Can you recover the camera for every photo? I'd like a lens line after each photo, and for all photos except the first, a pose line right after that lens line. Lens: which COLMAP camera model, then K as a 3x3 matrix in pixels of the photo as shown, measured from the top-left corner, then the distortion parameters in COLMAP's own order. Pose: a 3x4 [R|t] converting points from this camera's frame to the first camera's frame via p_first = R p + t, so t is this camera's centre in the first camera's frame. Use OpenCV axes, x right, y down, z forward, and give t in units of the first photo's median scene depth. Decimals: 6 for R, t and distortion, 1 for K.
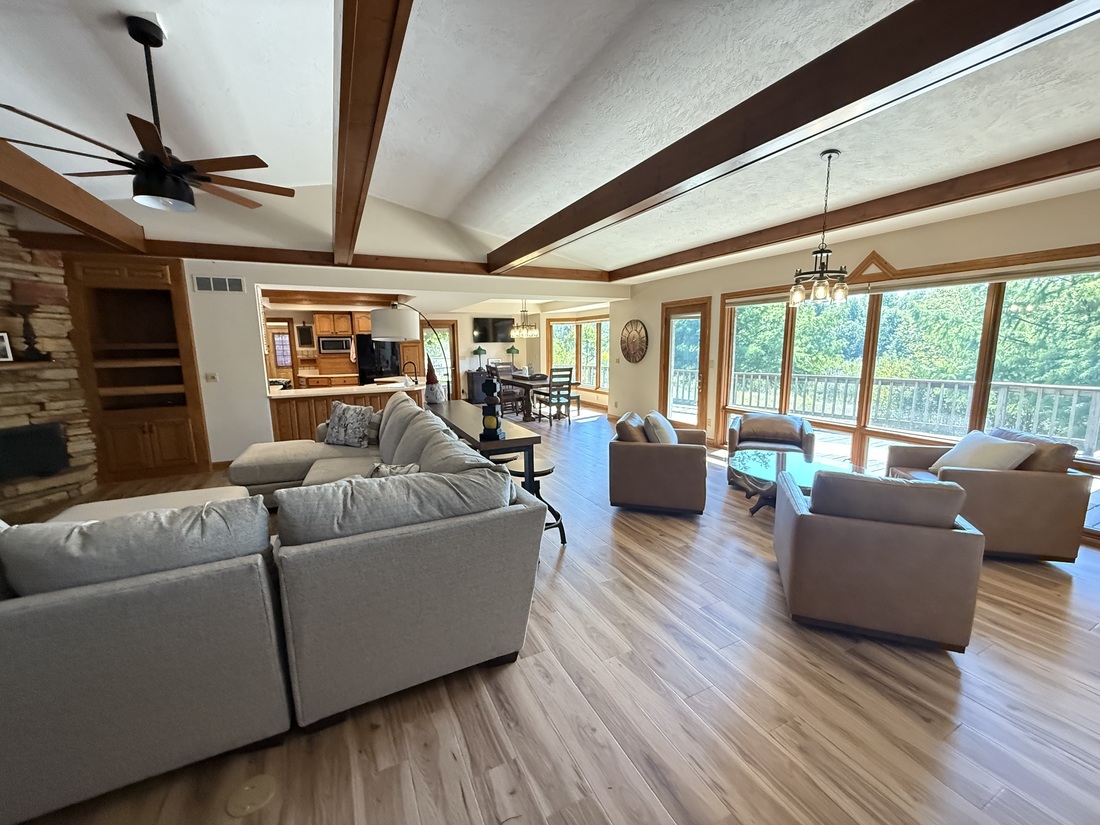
lens RADIAL K [[437.6, 0, 548.0], [0, 437.6, 413.7], [0, 0, 1]] dist [0.003481, -0.000052]
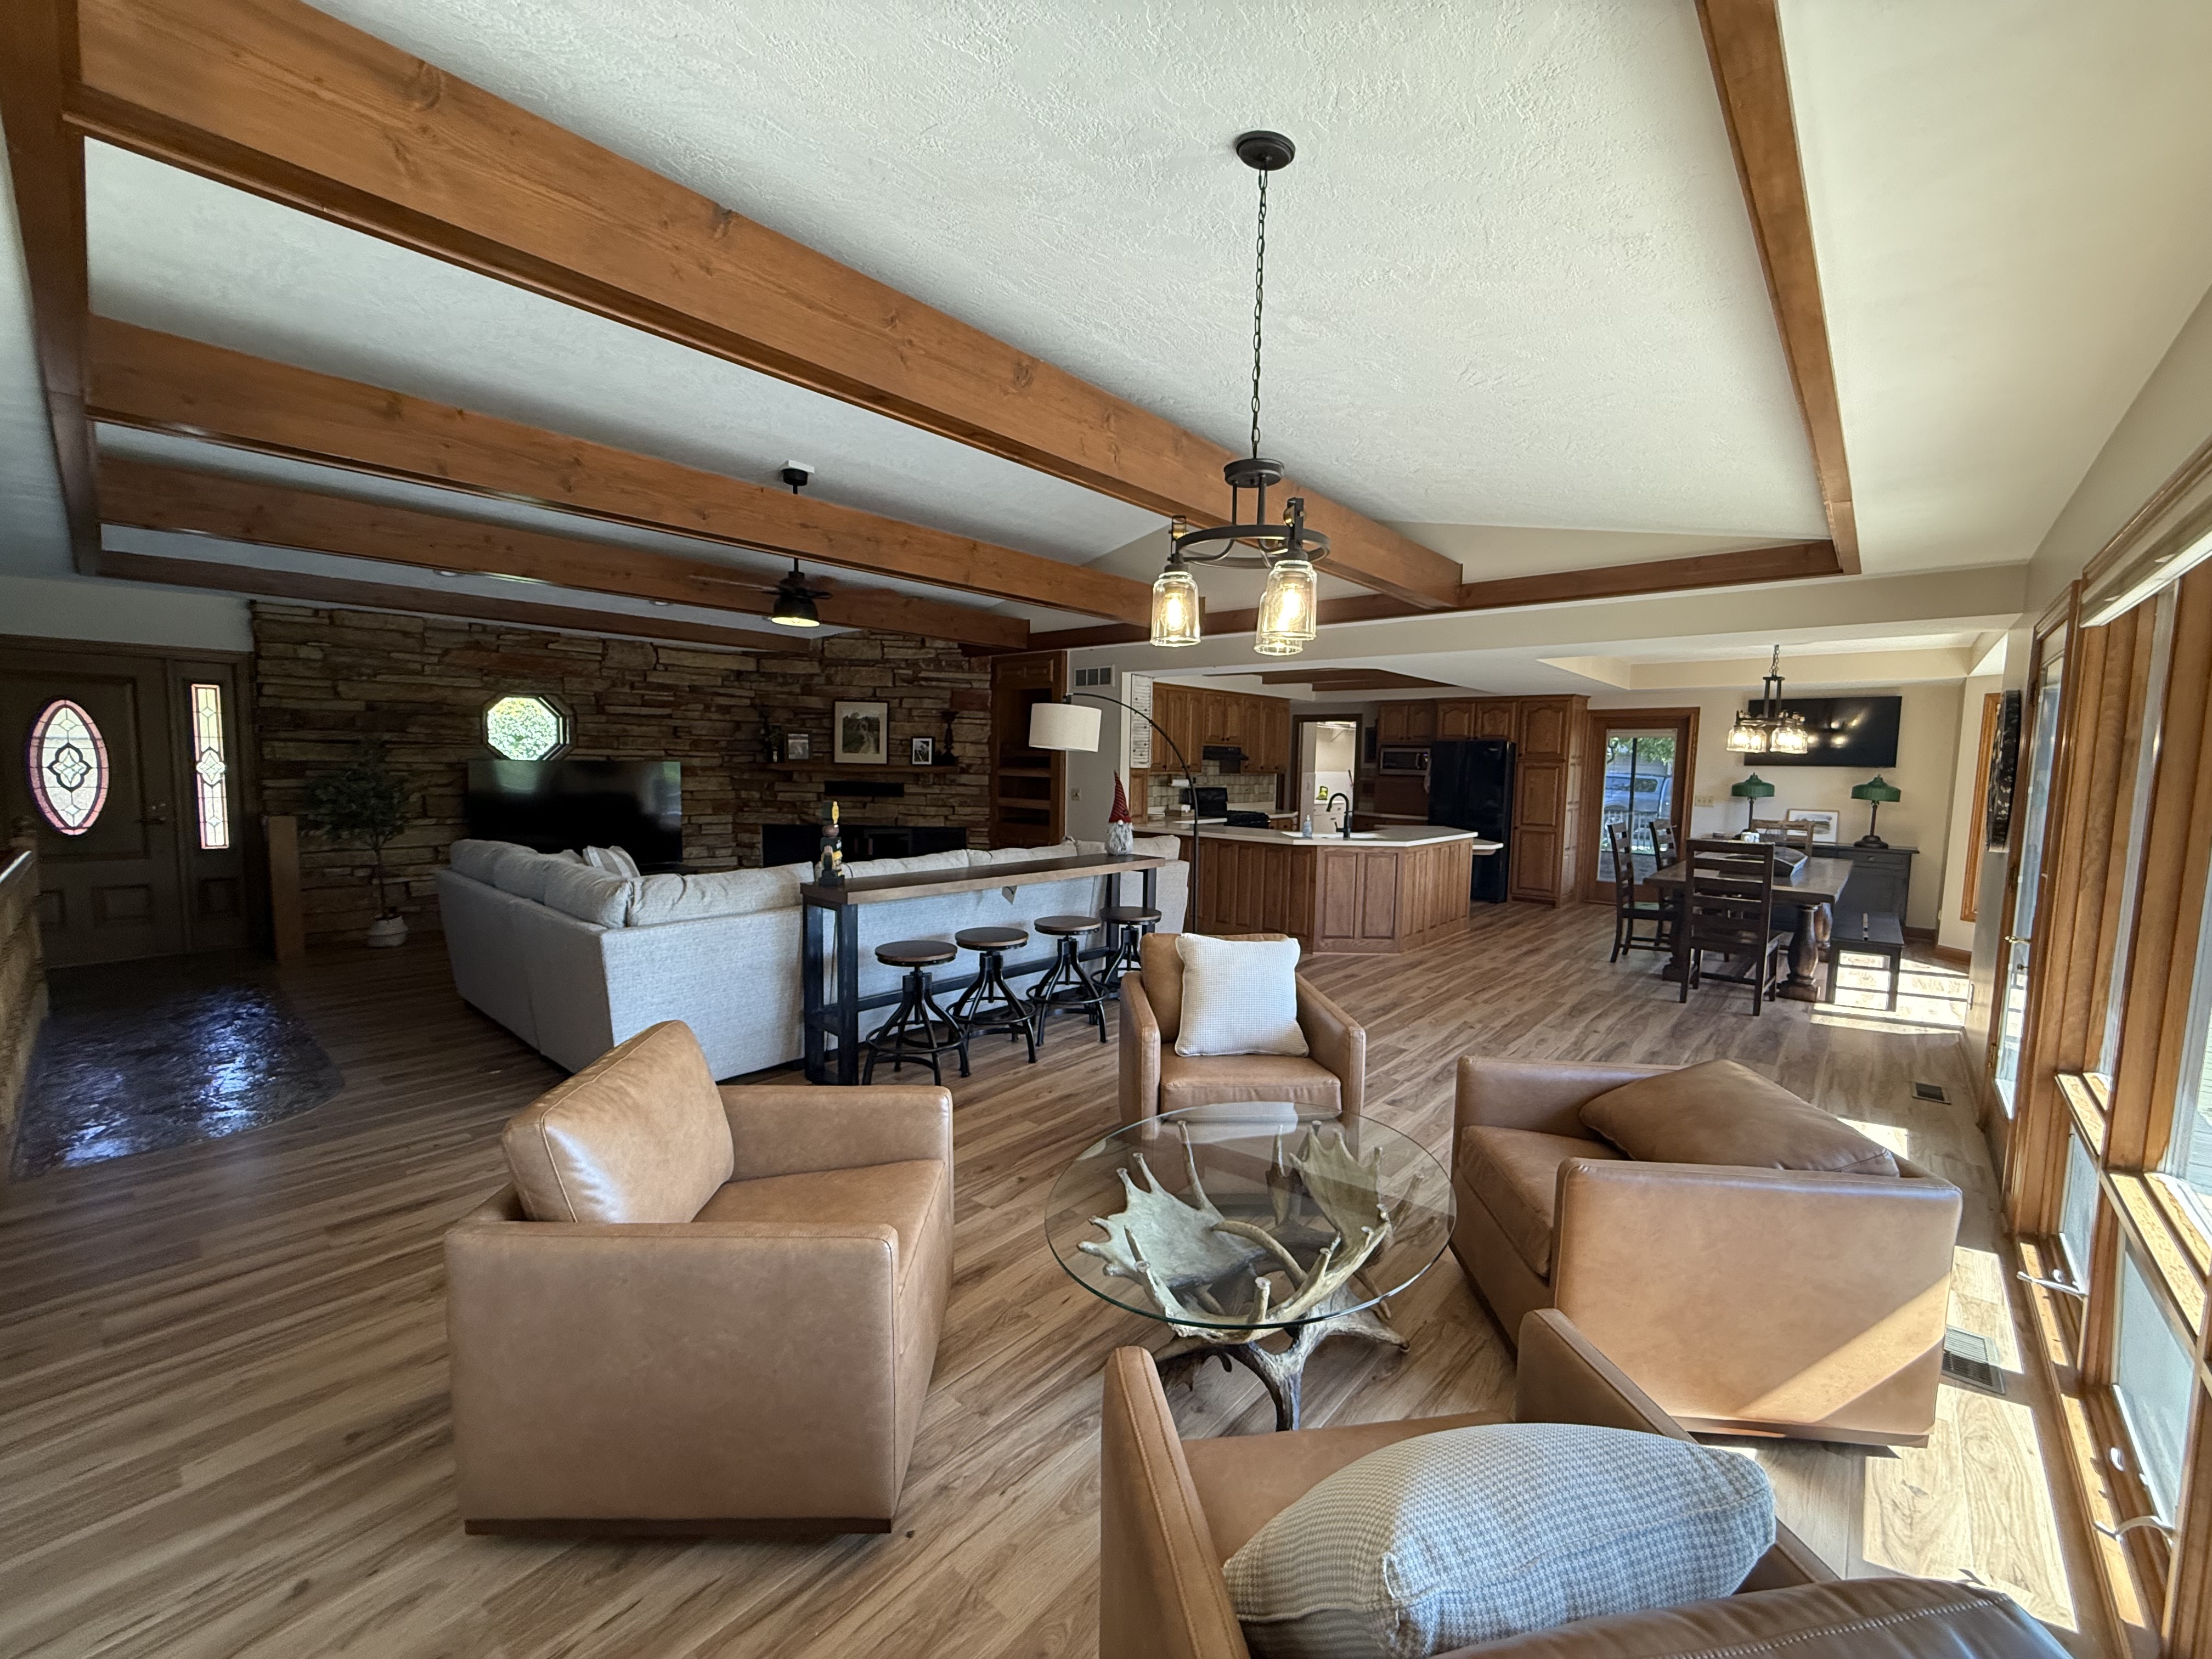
lens RADIAL K [[879.9, 0, 1093.9], [0, 879.9, 831.0], [0, 0, 1]] dist [0.003481, -0.000052]
pose [[0.377324, 0.096384, -0.921052, 0.365274], [-0.169989, 0.984879, 0.033425, -0.039674], [0.910346, 0.143957, 0.388003, 0.222224]]
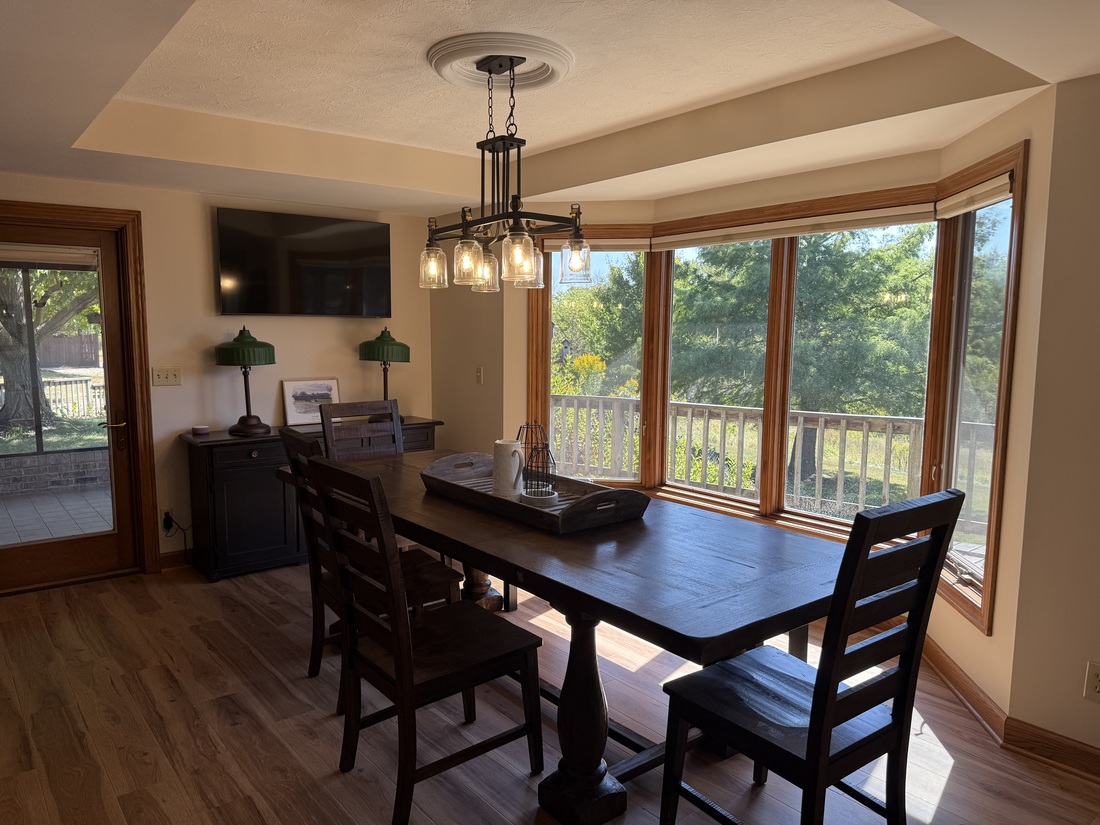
lens RADIAL K [[780.7, 0, 550.8], [0, 780.7, 416.4], [0, 0, 1]] dist [-0.002069, -0.003067]
pose [[0.974758, -0.005510, 0.223197, -0.100010], [0.018903, 0.998142, -0.057916, -0.089385], [-0.222463, 0.060673, 0.973051, 0.623247]]
